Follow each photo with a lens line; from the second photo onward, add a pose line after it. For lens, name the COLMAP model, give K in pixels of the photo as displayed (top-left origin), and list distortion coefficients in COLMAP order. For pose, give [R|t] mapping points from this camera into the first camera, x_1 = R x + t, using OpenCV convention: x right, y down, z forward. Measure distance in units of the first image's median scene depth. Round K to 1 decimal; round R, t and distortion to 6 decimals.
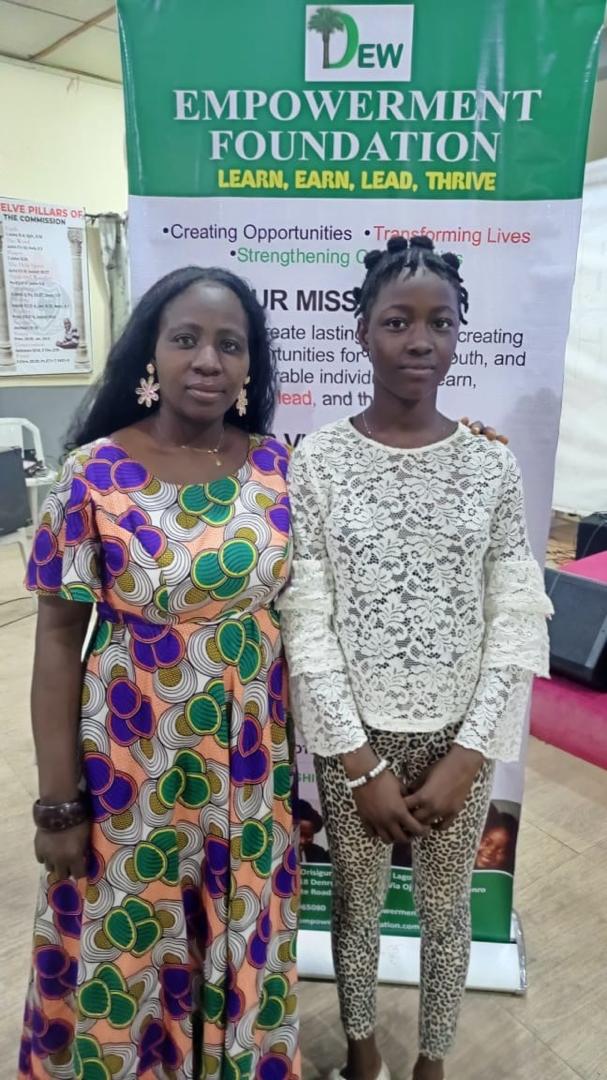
lens RADIAL K [[815.1, 0, 303.5], [0, 815.1, 540.0], [0, 0, 1]] dist [-0.012186, 0.058203]
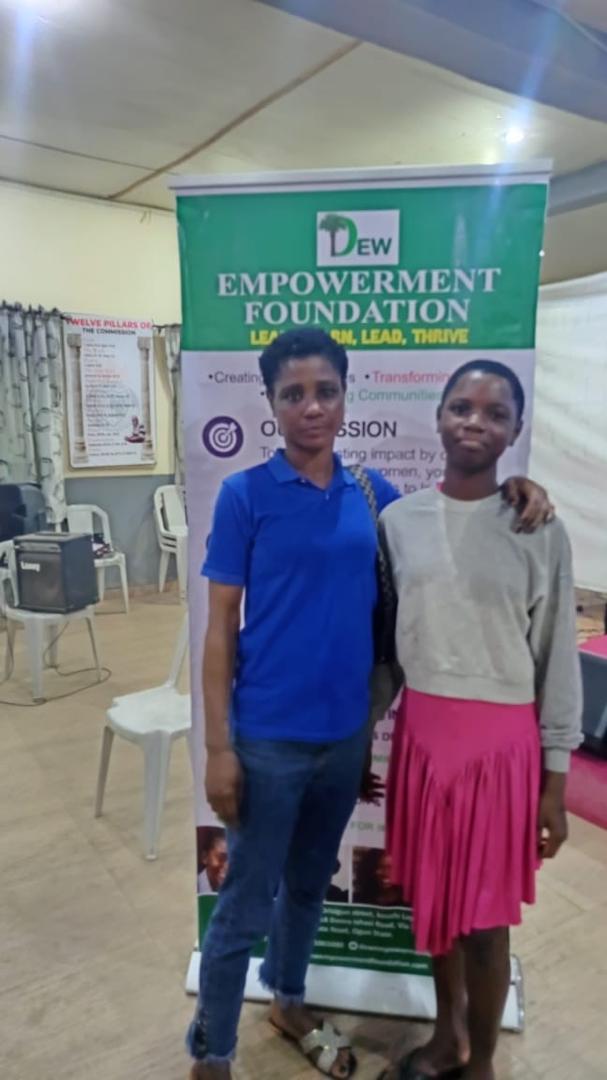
lens RADIAL K [[796.4, 0, 303.5], [0, 796.4, 540.0], [0, 0, 1]] dist [0.009636, 0.067120]
pose [[0.997569, -0.002866, -0.069623, 0.065603], [-0.003825, 0.995394, -0.095793, -0.004048], [0.069577, 0.095826, 0.992963, -0.217472]]
